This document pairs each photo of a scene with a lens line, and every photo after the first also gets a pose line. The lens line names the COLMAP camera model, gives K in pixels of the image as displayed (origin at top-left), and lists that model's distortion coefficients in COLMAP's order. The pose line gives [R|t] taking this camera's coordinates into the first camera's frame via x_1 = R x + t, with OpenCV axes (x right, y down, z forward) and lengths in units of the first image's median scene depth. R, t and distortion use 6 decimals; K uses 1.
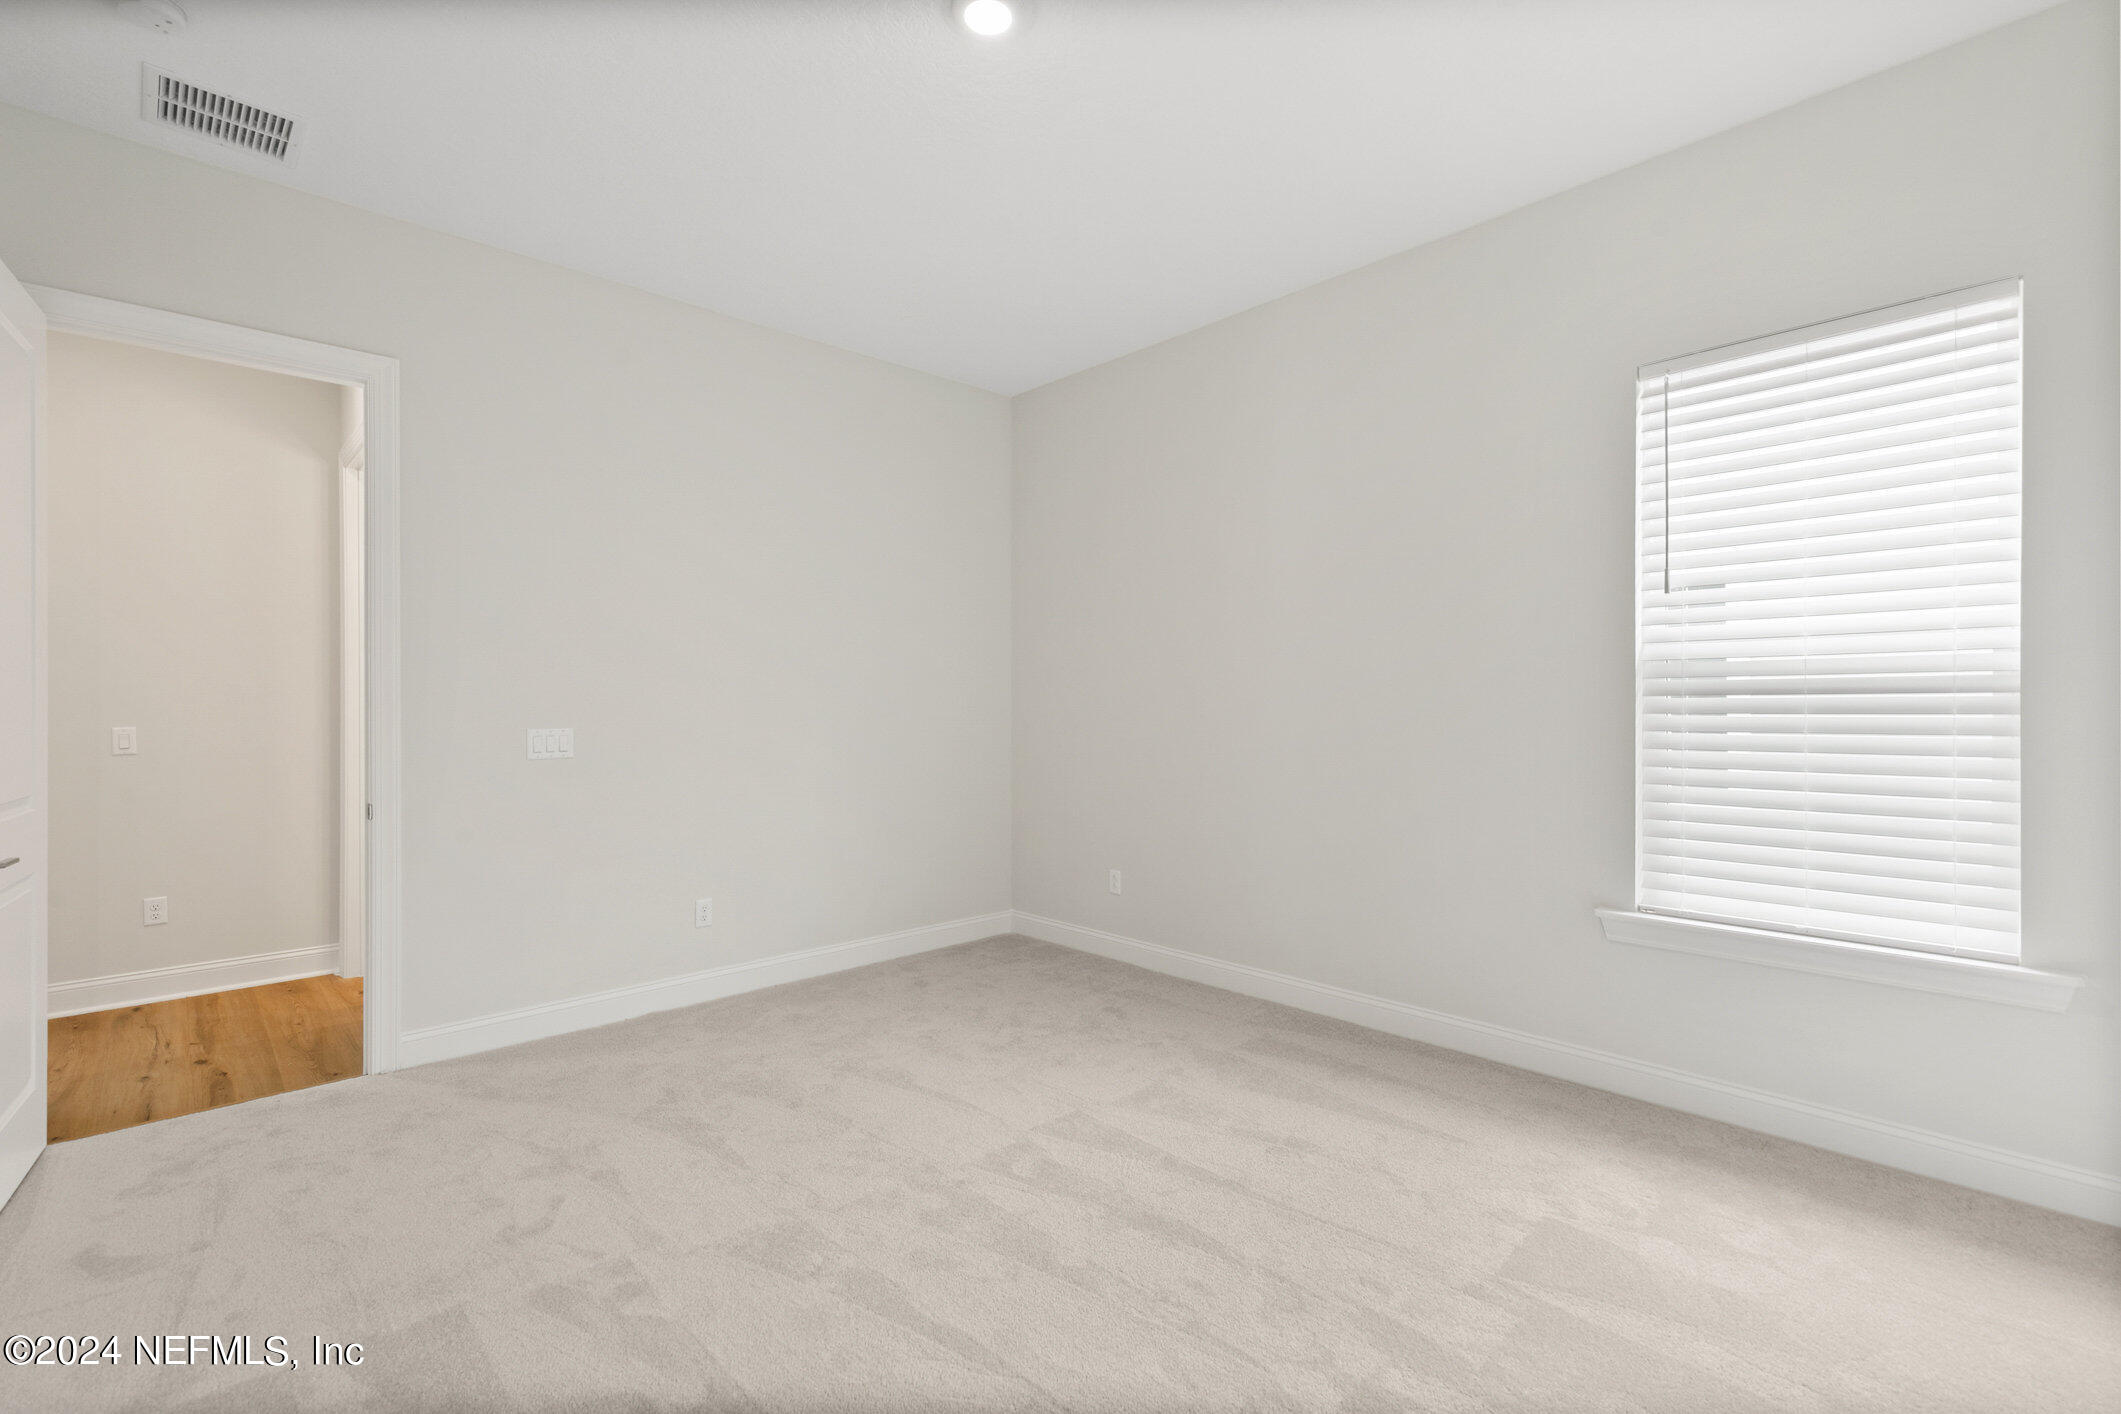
lens RADIAL K [[943.6, 0, 1065.1], [0, 943.6, 707.6], [0, 0, 1]] dist [0.002133, 0.000999]
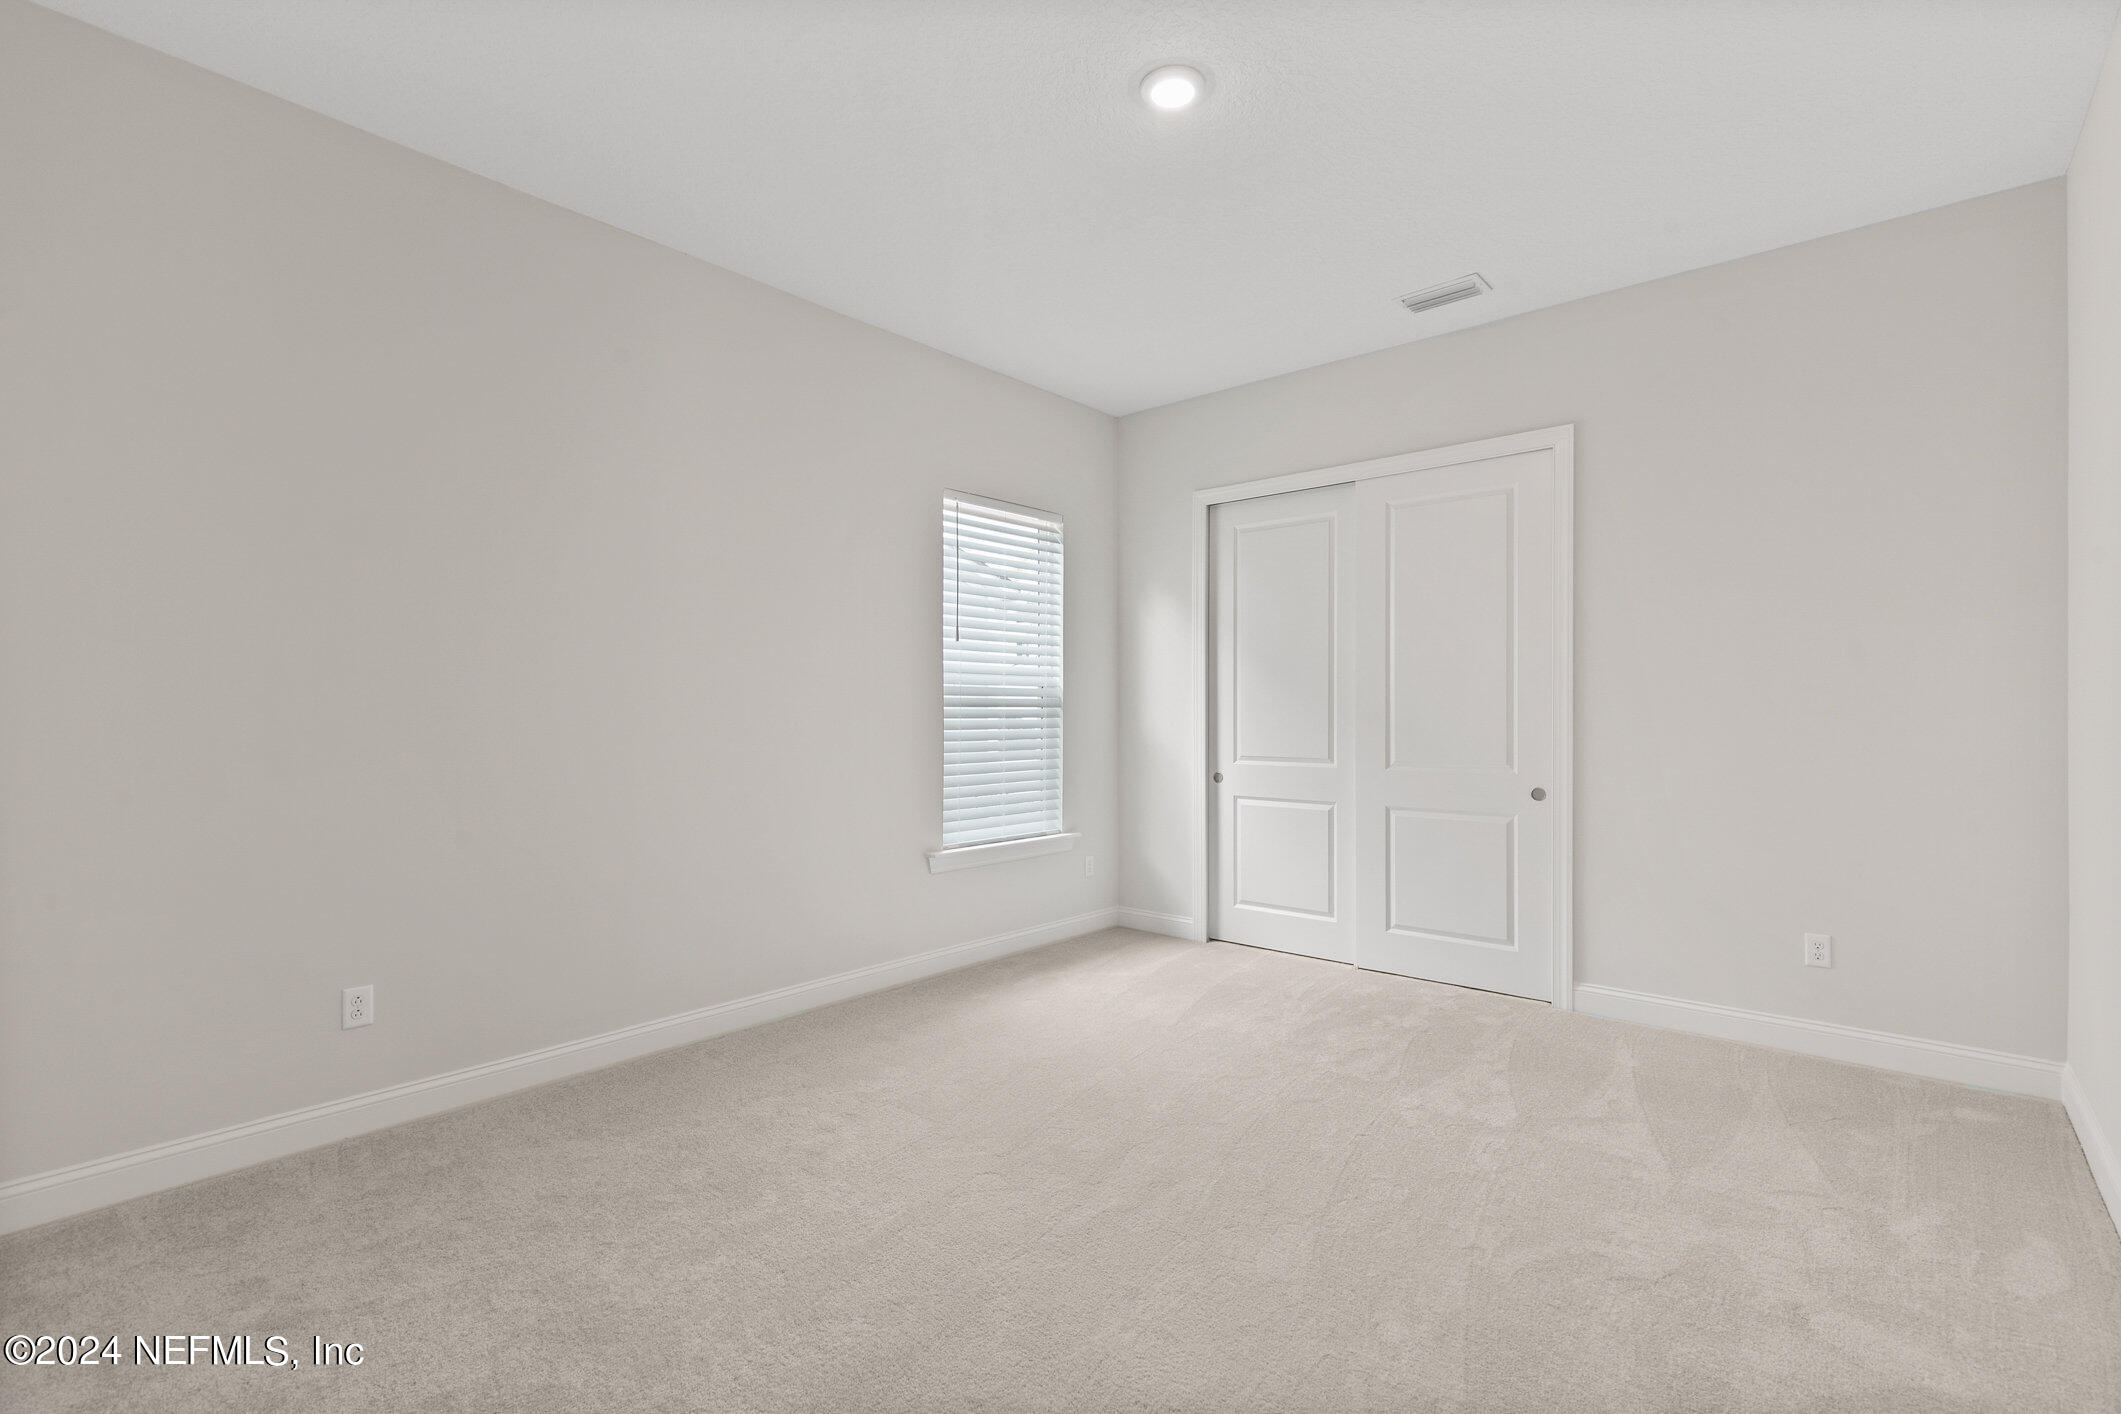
lens RADIAL K [[969.2, 0, 1089.9], [0, 969.2, 720.1], [0, 0, 1]] dist [0.000225, 0.000078]
pose [[-0.123310, -0.005009, 0.992356, -0.962447], [0.001804, 0.999984, 0.005271, 0.001685], [-0.992367, 0.002440, -0.123299, 0.968124]]
